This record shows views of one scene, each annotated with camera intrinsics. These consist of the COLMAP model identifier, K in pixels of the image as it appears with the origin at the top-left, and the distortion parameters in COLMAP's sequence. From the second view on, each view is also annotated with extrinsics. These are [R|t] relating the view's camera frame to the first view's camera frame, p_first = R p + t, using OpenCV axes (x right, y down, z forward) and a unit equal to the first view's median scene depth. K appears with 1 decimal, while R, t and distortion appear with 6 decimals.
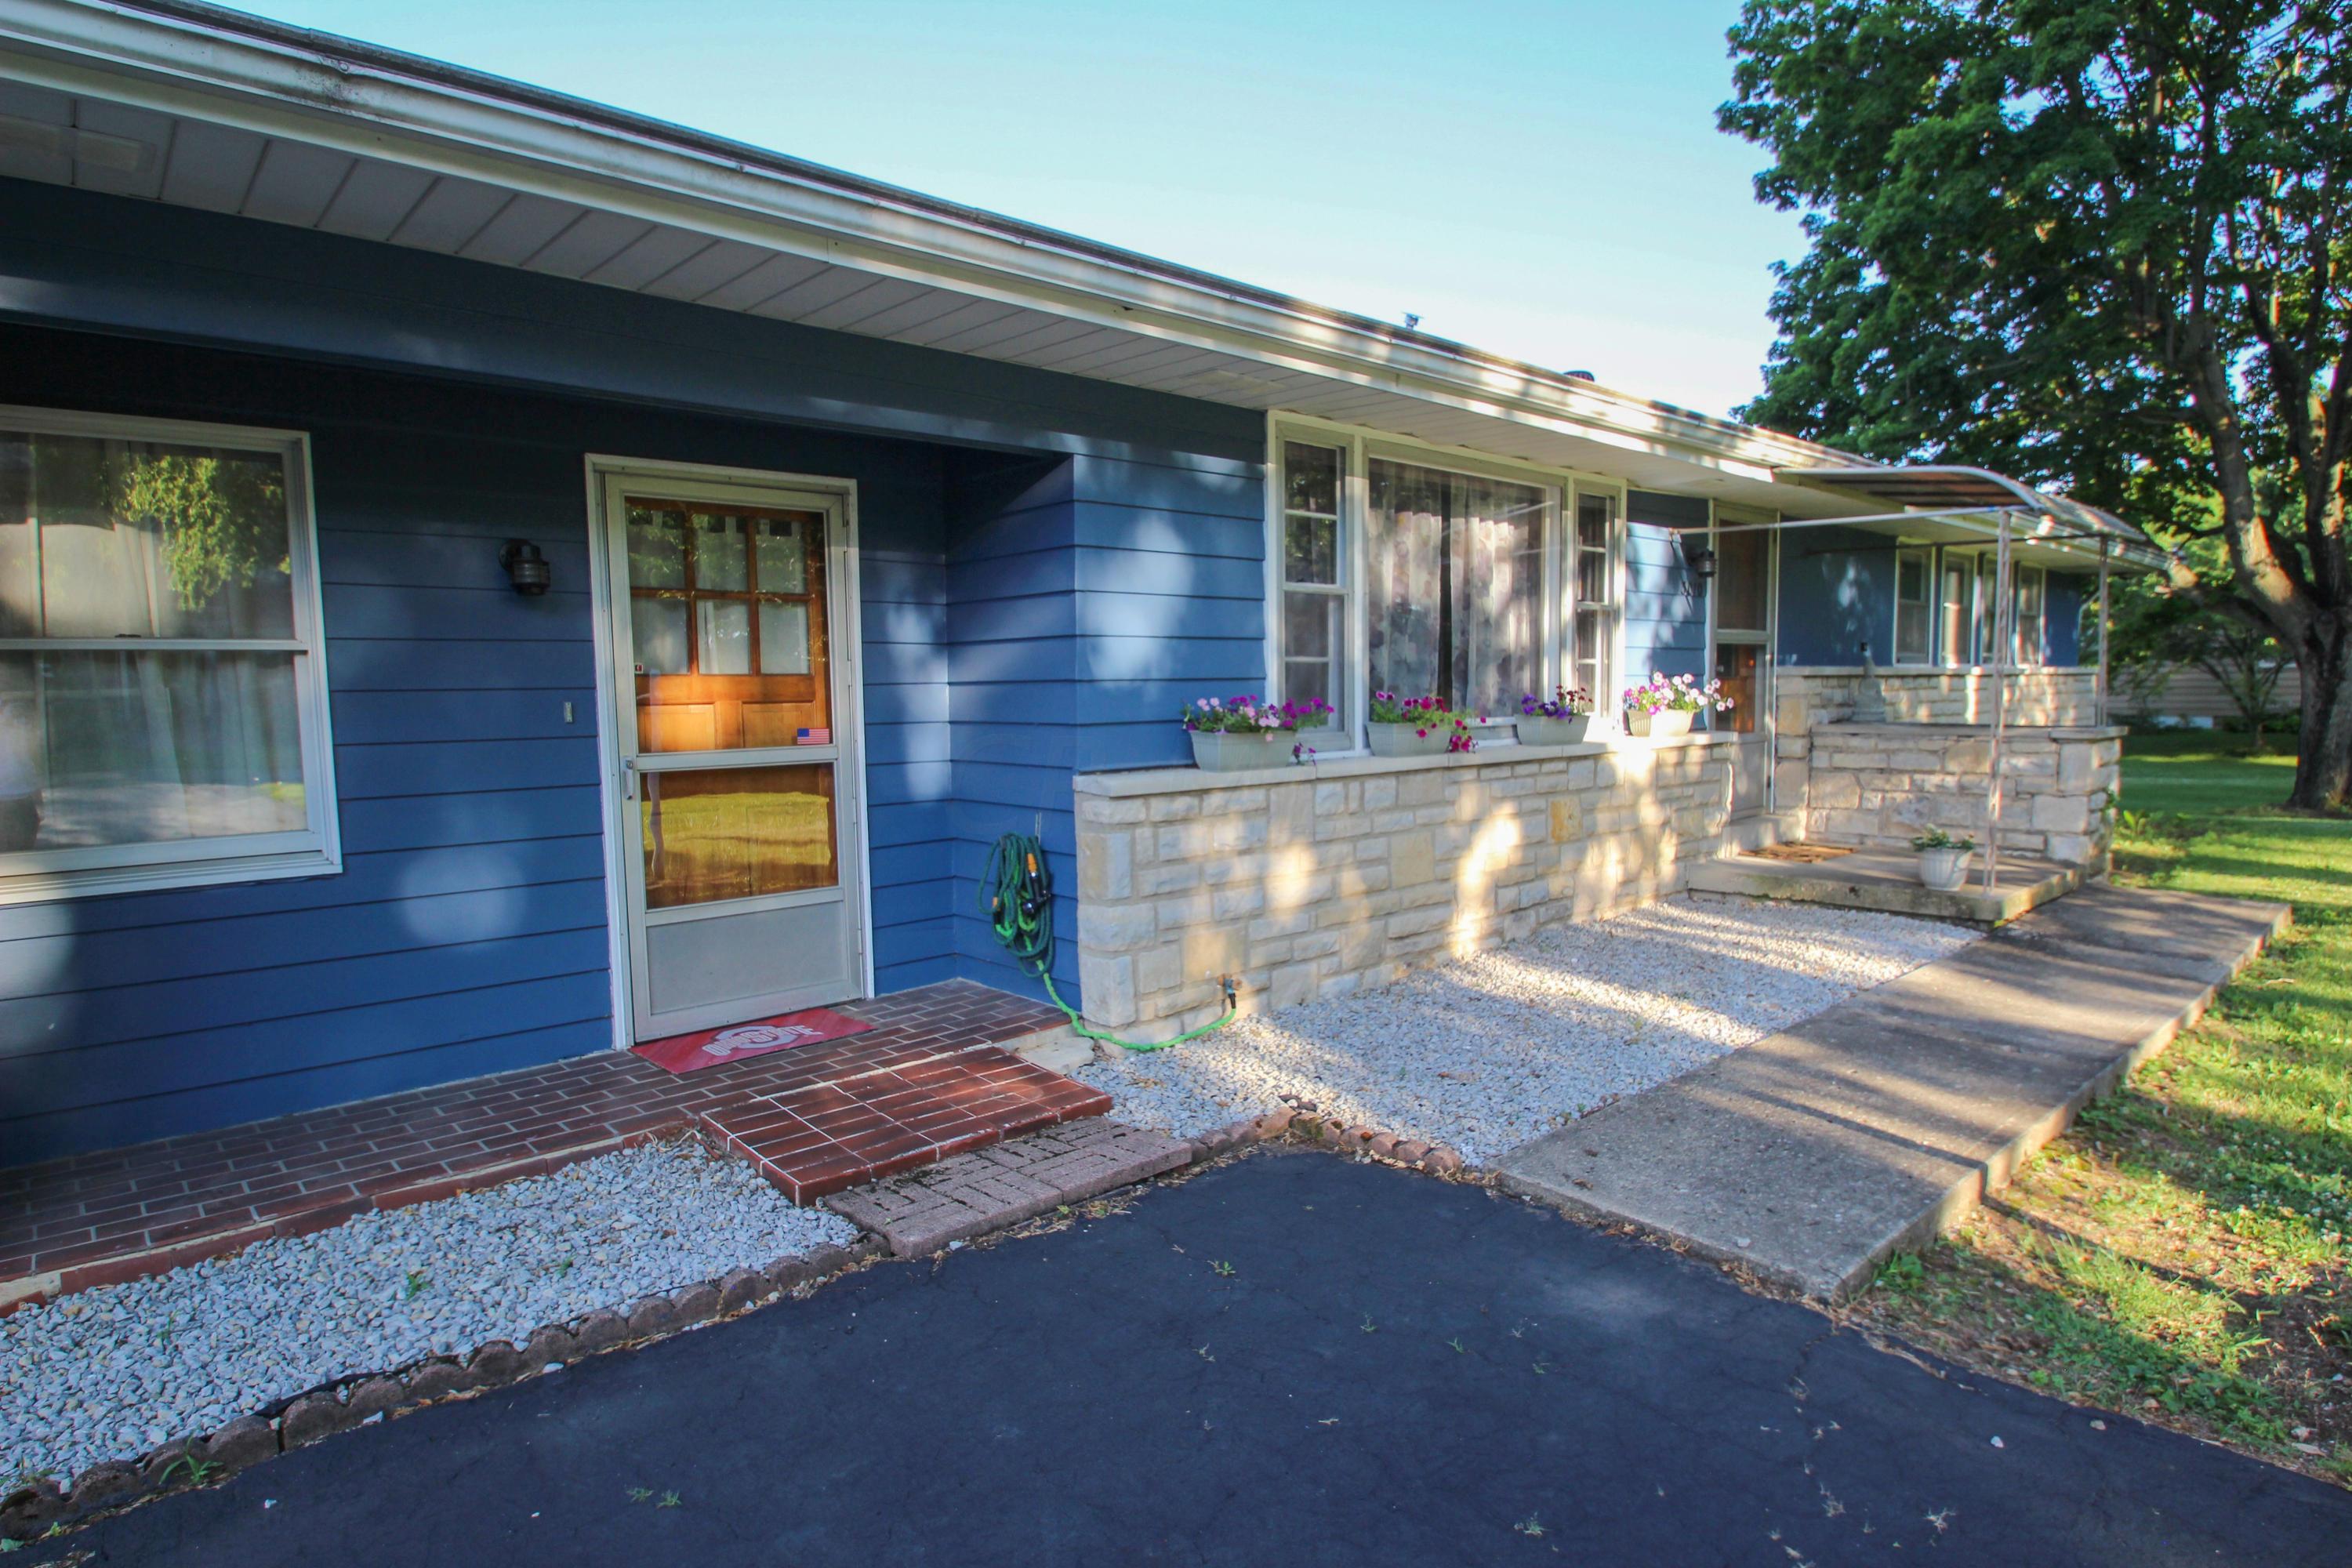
lens RADIAL K [[1437.8, 0, 1176.0], [0, 1437.8, 784.0], [0, 0, 1]] dist [-0.063222, -0.000355]
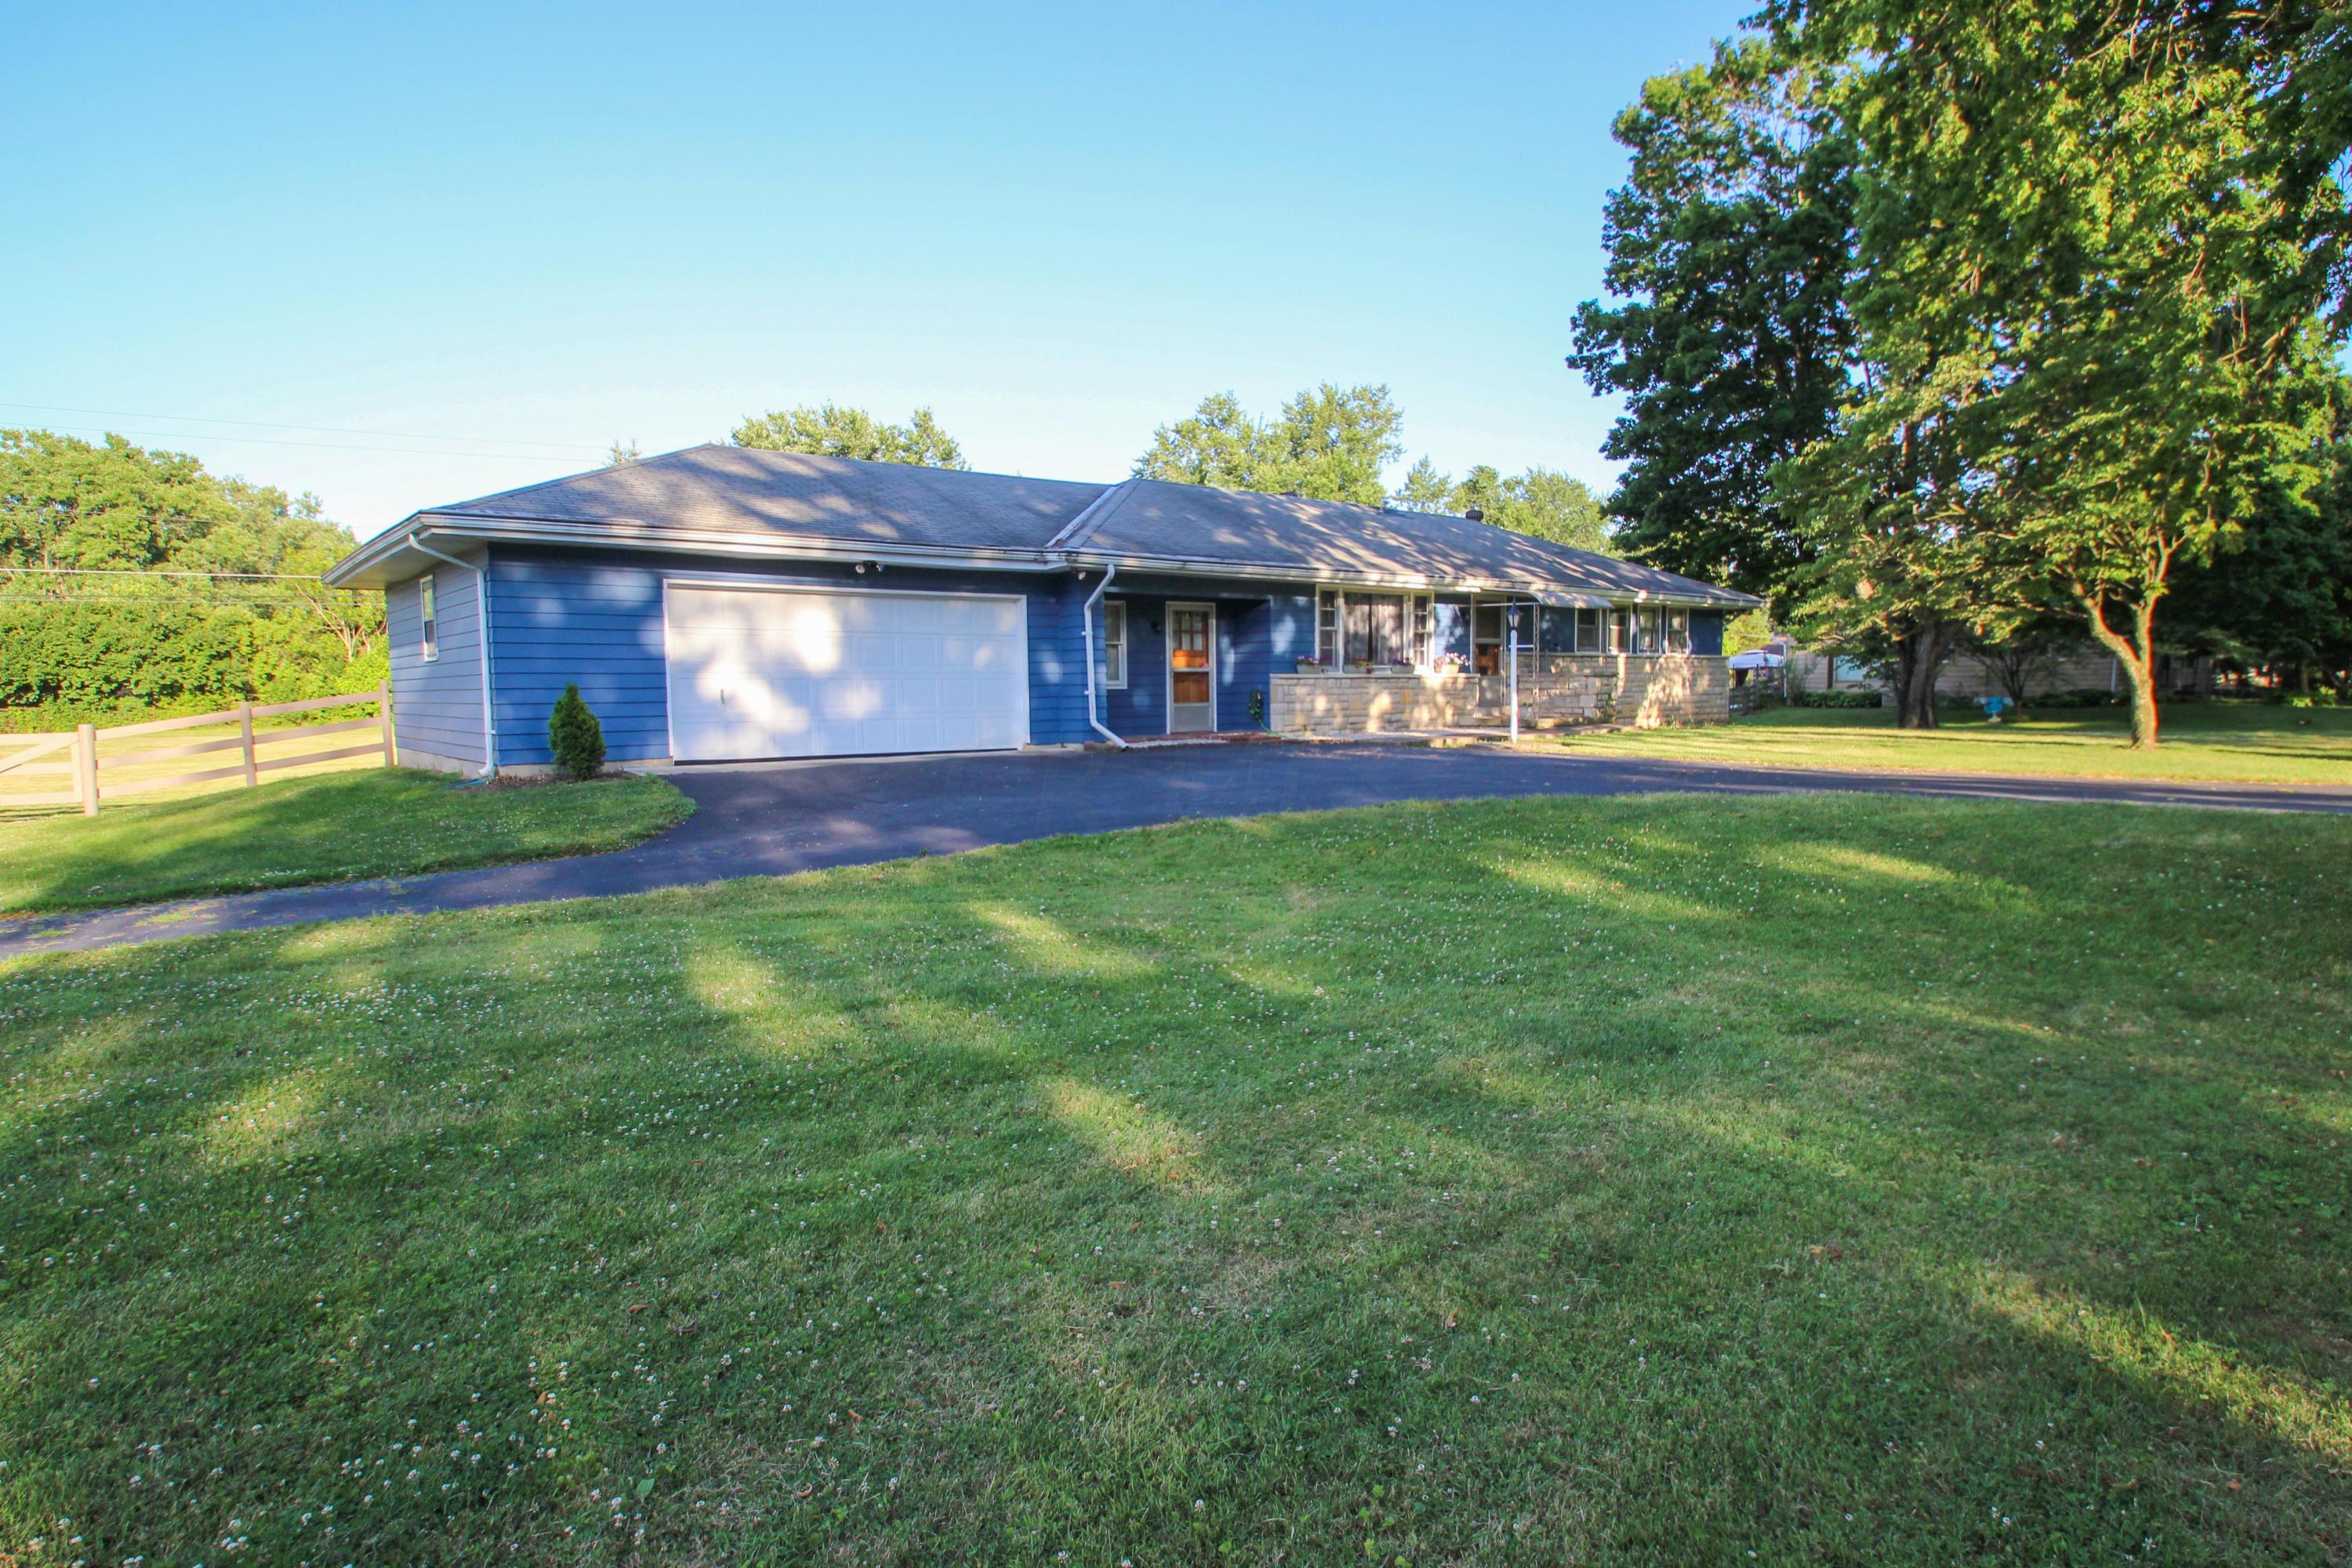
lens RADIAL K [[1437.8, 0, 1176.0], [0, 1437.8, 784.0], [0, 0, 1]] dist [-0.063222, -0.000355]
pose [[0.998968, 0.006857, -0.044902, -0.116924], [-0.006906, 0.999976, -0.000926, 0.247954], [0.044894, 0.001235, 0.998991, -2.494722]]
